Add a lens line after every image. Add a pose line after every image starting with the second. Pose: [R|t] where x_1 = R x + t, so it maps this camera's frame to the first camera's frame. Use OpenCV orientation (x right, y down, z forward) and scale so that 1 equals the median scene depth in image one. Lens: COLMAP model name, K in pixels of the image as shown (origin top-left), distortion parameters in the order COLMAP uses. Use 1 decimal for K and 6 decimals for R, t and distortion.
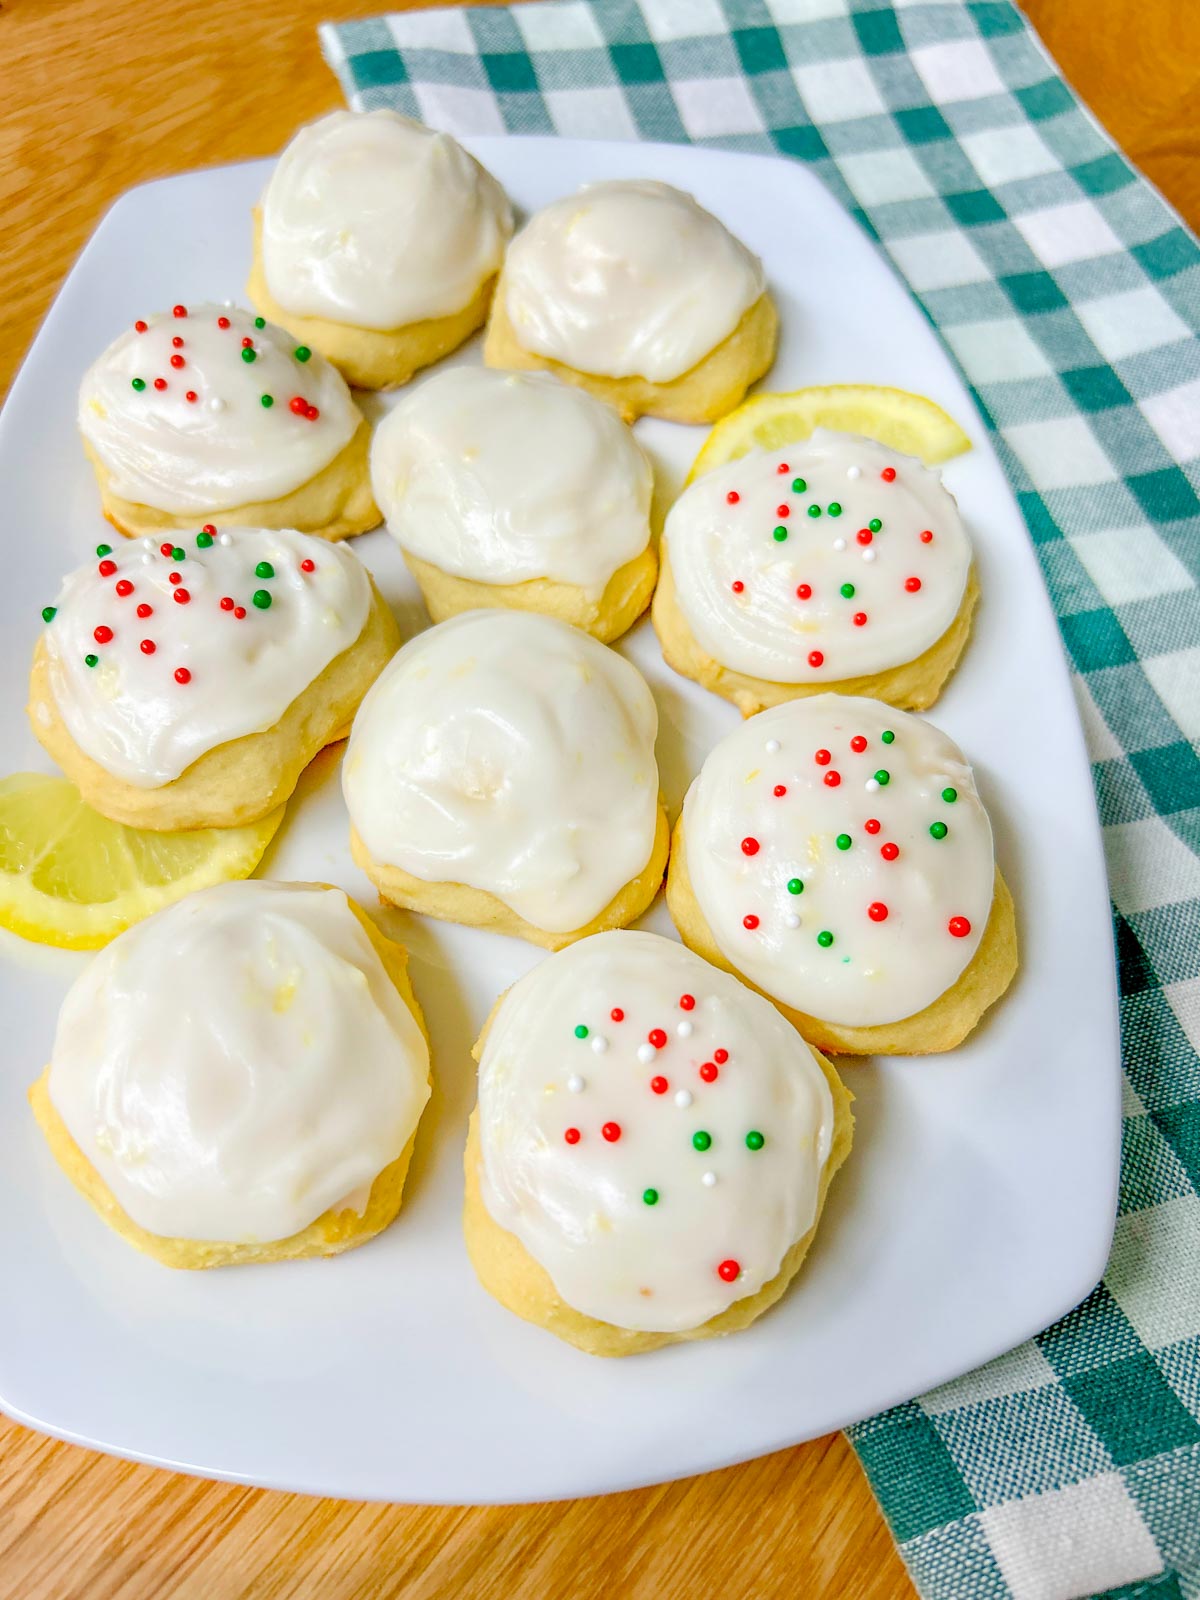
lens RADIAL K [[1257.0, 0, 609.3], [0, 1257.0, 795.8], [0, 0, 1]] dist [0.013144, -0.035880]
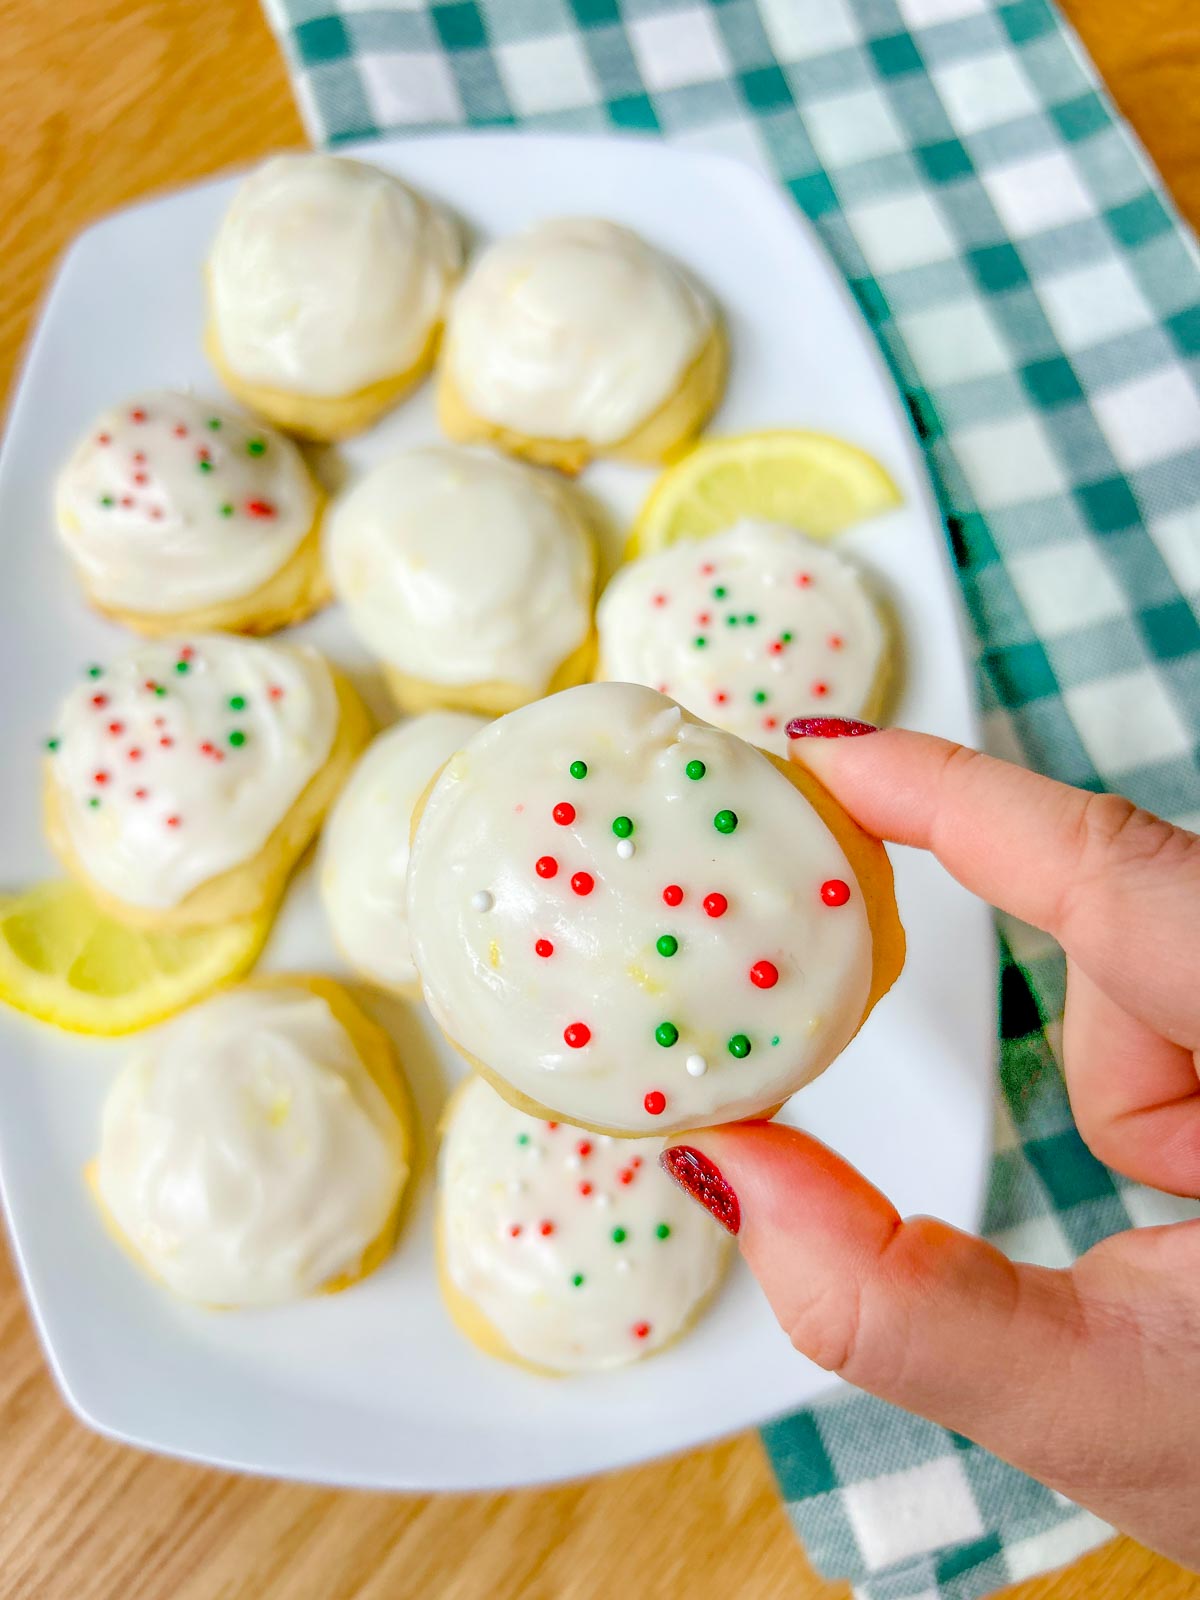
lens RADIAL K [[1257.0, 0, 617.2], [0, 1257.0, 790.6], [0, 0, 1]] dist [0.013144, -0.035880]
pose [[0.998479, -0.026666, -0.048250, 0.102733], [0.036595, 0.975187, 0.218338, -0.302766], [0.041230, -0.219772, 0.974680, -0.079157]]
